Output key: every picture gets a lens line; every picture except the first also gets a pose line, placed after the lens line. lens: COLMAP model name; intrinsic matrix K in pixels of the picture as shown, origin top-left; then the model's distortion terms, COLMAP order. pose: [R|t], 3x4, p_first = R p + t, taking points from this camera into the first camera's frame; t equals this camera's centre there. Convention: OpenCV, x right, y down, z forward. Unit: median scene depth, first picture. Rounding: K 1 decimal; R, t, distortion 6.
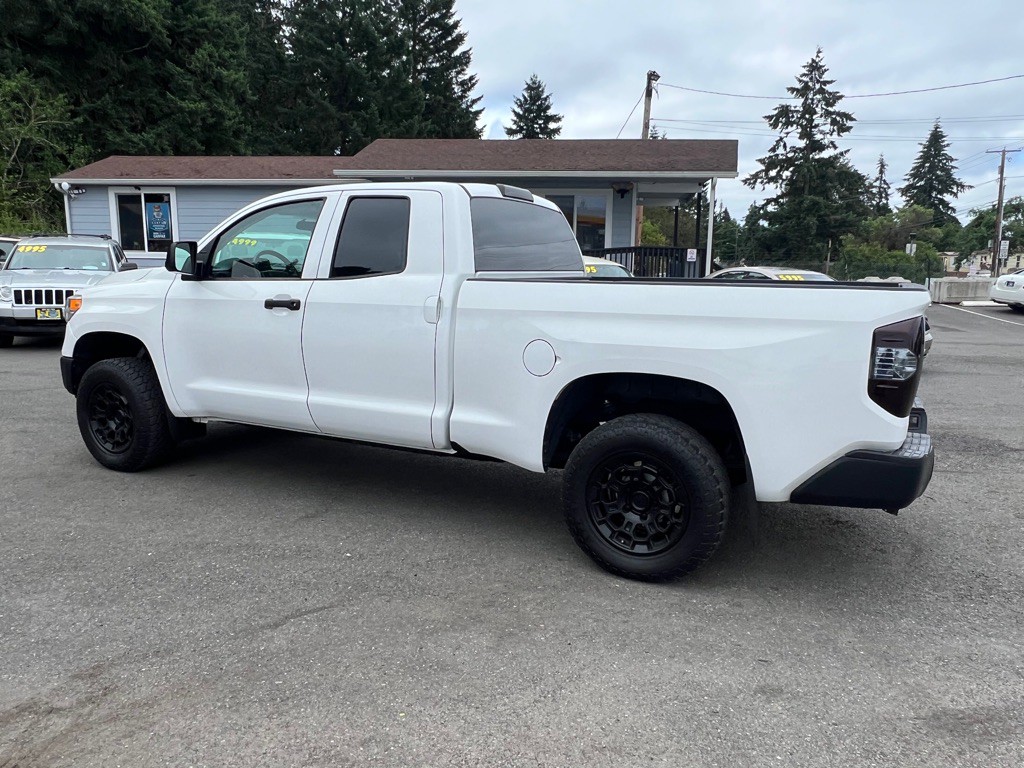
lens RADIAL K [[748.1, 0, 514.4], [0, 748.1, 395.4], [0, 0, 1]] dist [-0.001305, -0.002618]
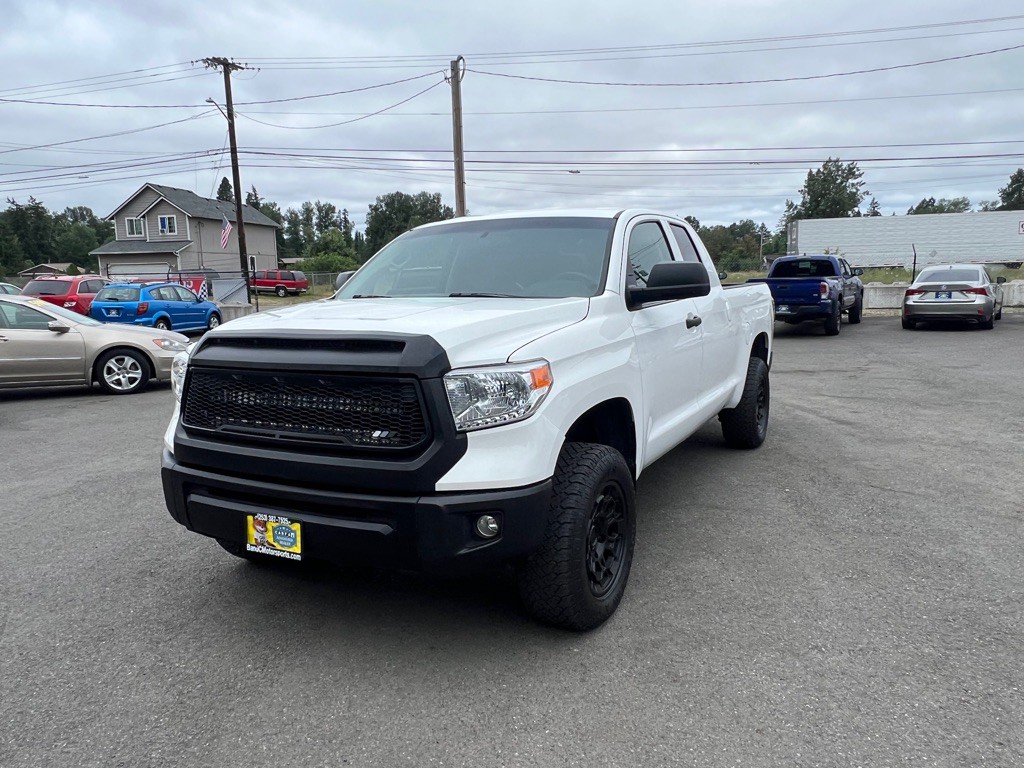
lens RADIAL K [[748.1, 0, 518.9], [0, 748.1, 392.3], [0, 0, 1]] dist [-0.001305, -0.002618]
pose [[0.015455, -0.168033, 0.985660, -0.454744], [0.197373, 0.966894, 0.161739, -0.081703], [-0.980207, 0.192043, 0.048108, 0.405220]]
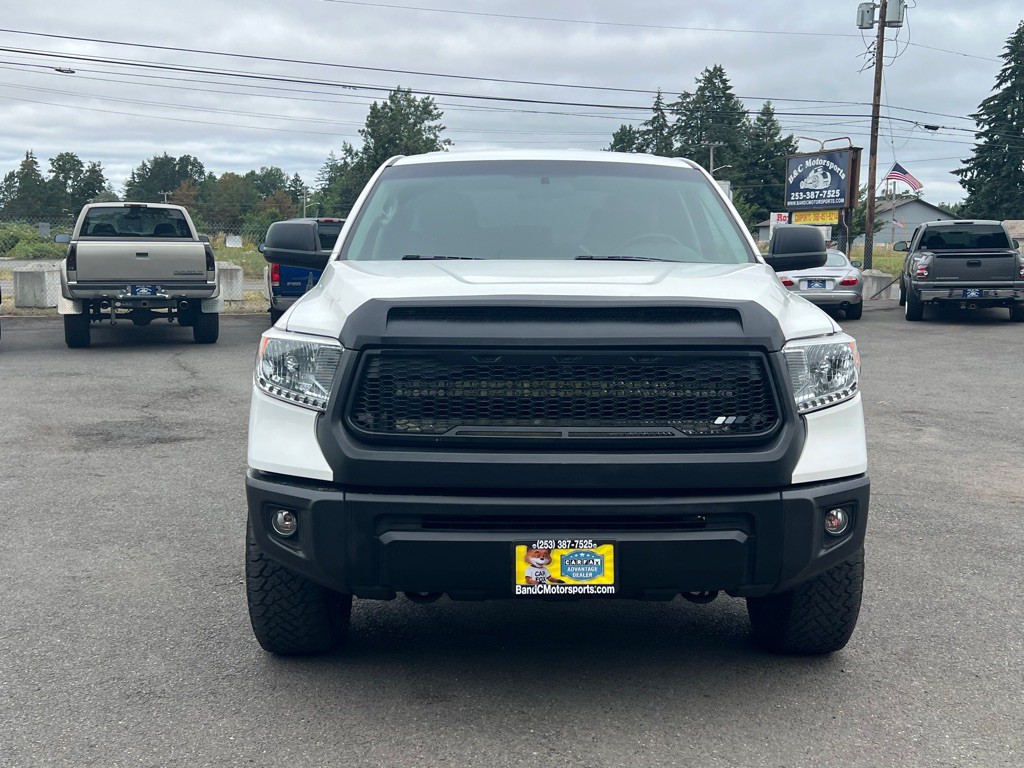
lens RADIAL K [[1167.8, 0, 520.4], [0, 1167.8, 383.9], [0, 0, 1]] dist [0.052650, 0.000000]
pose [[-0.467477, -0.121065, 0.875676, -0.462983], [0.138775, 0.968245, 0.207948, -0.114777], [-0.873045, 0.218733, -0.435831, 0.612821]]
